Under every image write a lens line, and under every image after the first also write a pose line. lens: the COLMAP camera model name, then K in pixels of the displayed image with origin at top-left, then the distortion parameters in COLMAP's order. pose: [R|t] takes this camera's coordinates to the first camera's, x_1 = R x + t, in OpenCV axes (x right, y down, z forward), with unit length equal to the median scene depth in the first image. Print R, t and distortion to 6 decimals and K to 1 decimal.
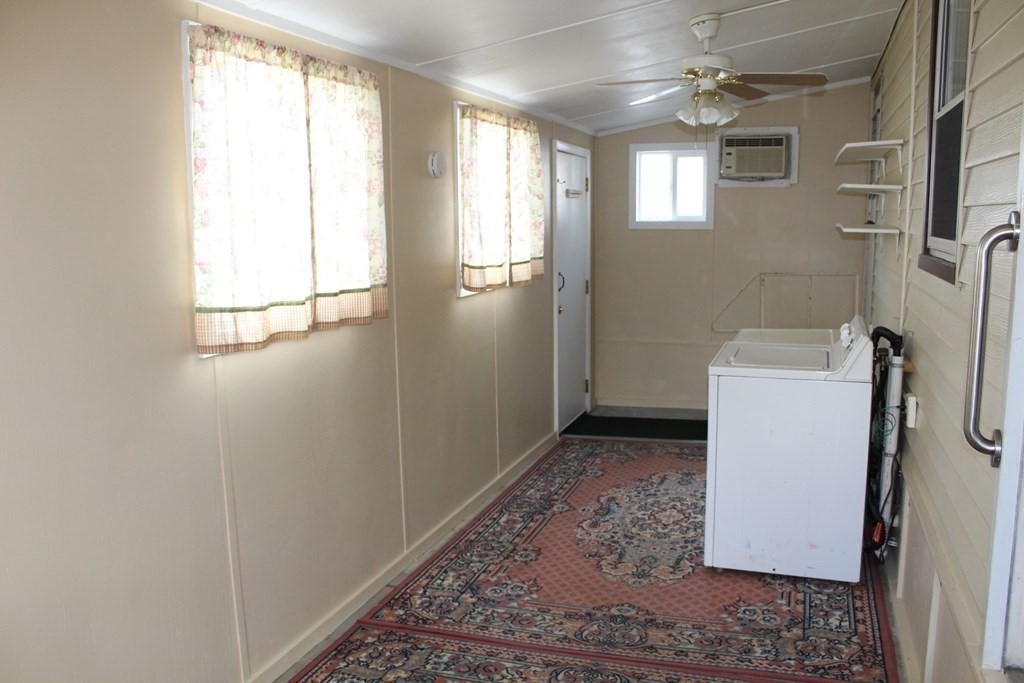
lens RADIAL K [[844.8, 0, 507.0], [0, 844.8, 342.0], [0, 0, 1]] dist [-0.172775, 0.154469]
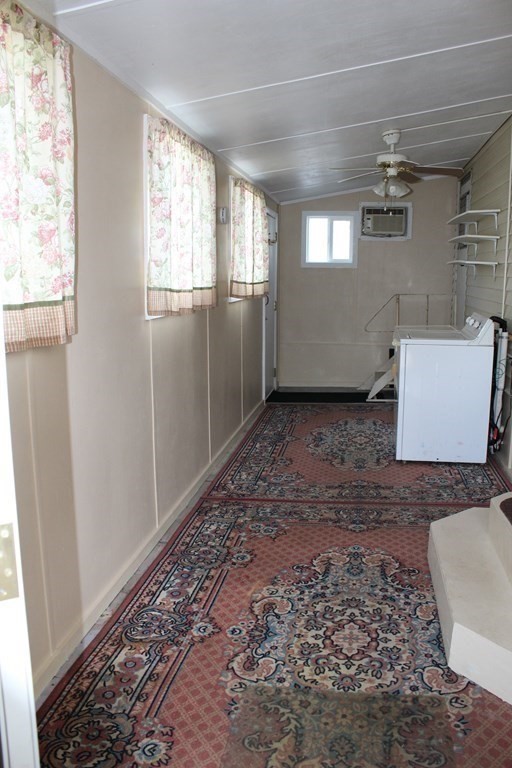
lens RADIAL K [[633.6, 0, 264.9], [0, 633.6, 386.6], [0, 0, 1]] dist [-0.172775, 0.154469]
pose [[0.981035, -0.018911, 0.192906, -0.262707], [0.013128, 0.999427, 0.031212, 0.079234], [-0.193386, -0.028087, 0.980721, -0.186298]]
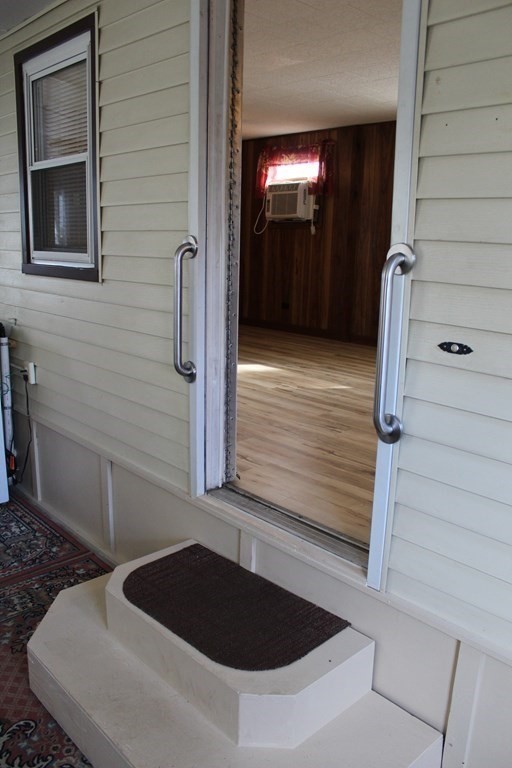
lens RADIAL K [[633.6, 0, 264.9], [0, 633.6, 386.6], [0, 0, 1]] dist [-0.172775, 0.154469]
pose [[0.444873, -0.181344, 0.877042, -0.249000], [0.103862, 0.983124, 0.150596, -0.012300], [-0.889551, 0.024095, 0.456200, 0.110170]]
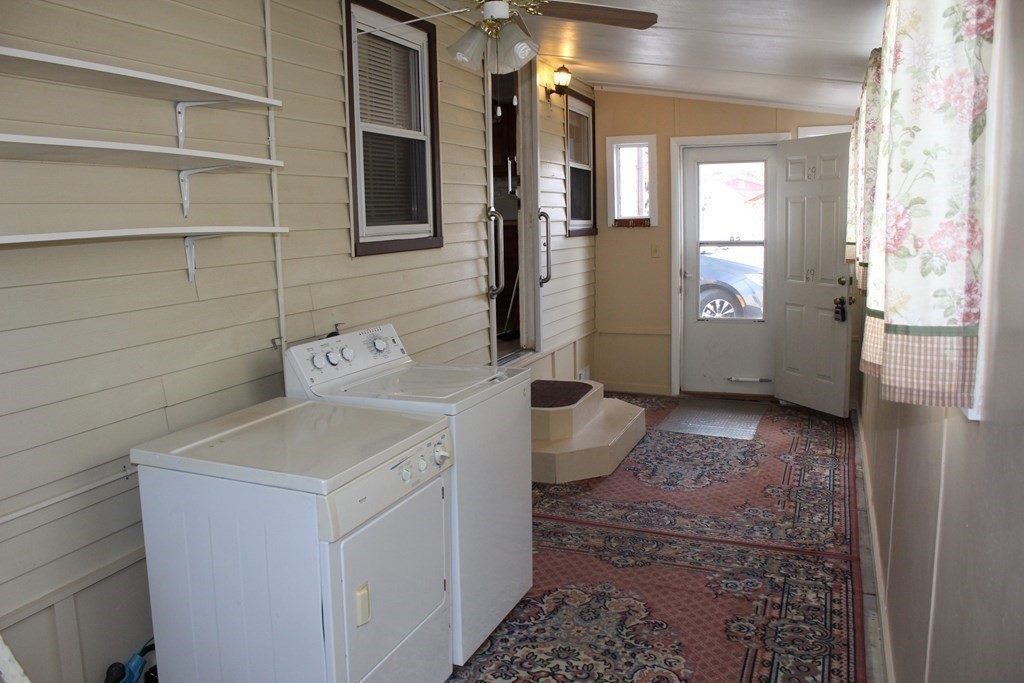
lens RADIAL K [[844.8, 0, 507.0], [0, 844.8, 342.0], [0, 0, 1]] dist [-0.172775, 0.154469]
pose [[-0.999041, 0.035479, 0.025651, 0.232086], [0.041449, 0.955145, 0.293224, -0.258367], [-0.014097, 0.294006, -0.955700, 1.795361]]
